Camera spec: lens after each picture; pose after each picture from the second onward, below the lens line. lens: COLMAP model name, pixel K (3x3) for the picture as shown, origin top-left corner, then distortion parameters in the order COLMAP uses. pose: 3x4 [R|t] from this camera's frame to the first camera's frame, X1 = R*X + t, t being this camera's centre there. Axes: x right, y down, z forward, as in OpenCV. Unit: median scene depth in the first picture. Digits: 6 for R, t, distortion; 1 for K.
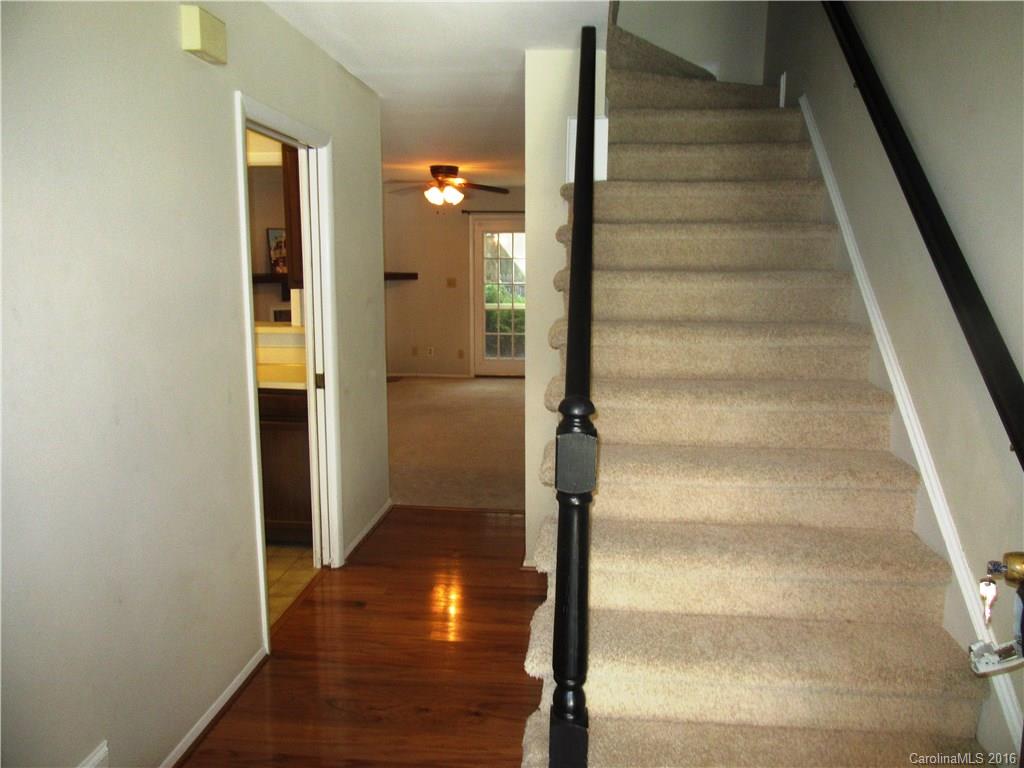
lens RADIAL K [[786.4, 0, 516.3], [0, 786.4, 378.9], [0, 0, 1]] dist [0.004668, 0.009302]
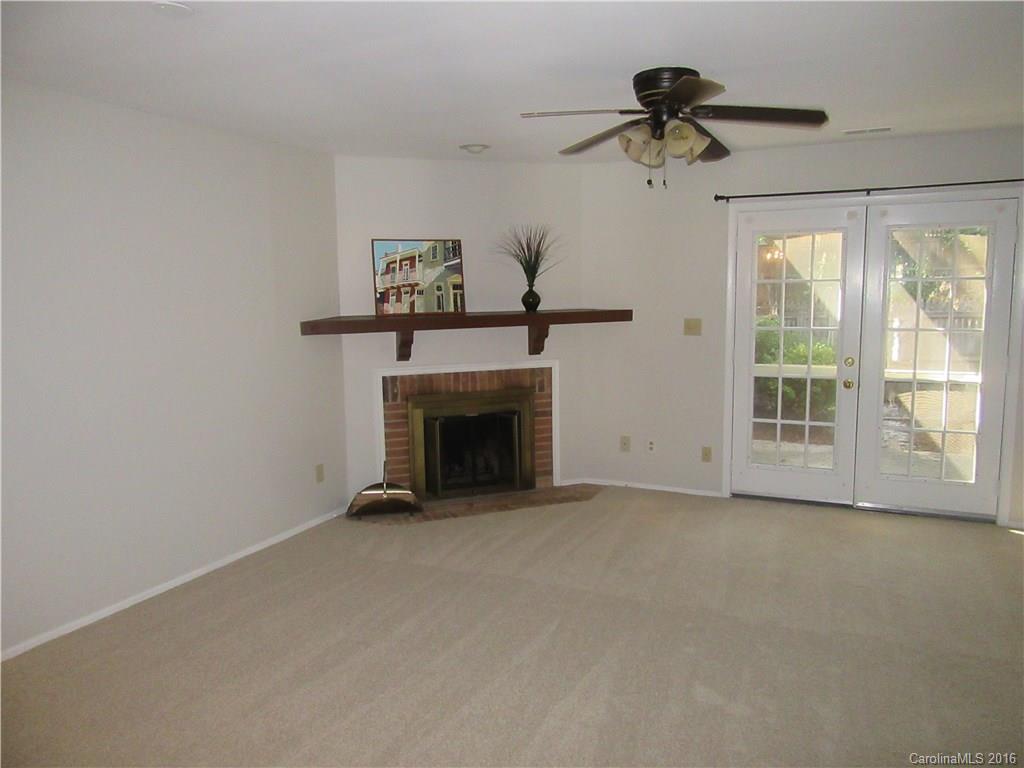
lens RADIAL K [[786.4, 0, 518.2], [0, 786.4, 382.2], [0, 0, 1]] dist [0.004668, 0.009302]
pose [[0.935949, 0.032095, -0.350671, -0.001466], [-0.035357, 0.999371, -0.002902, -0.084975], [0.350357, 0.015115, 0.936494, 0.480249]]
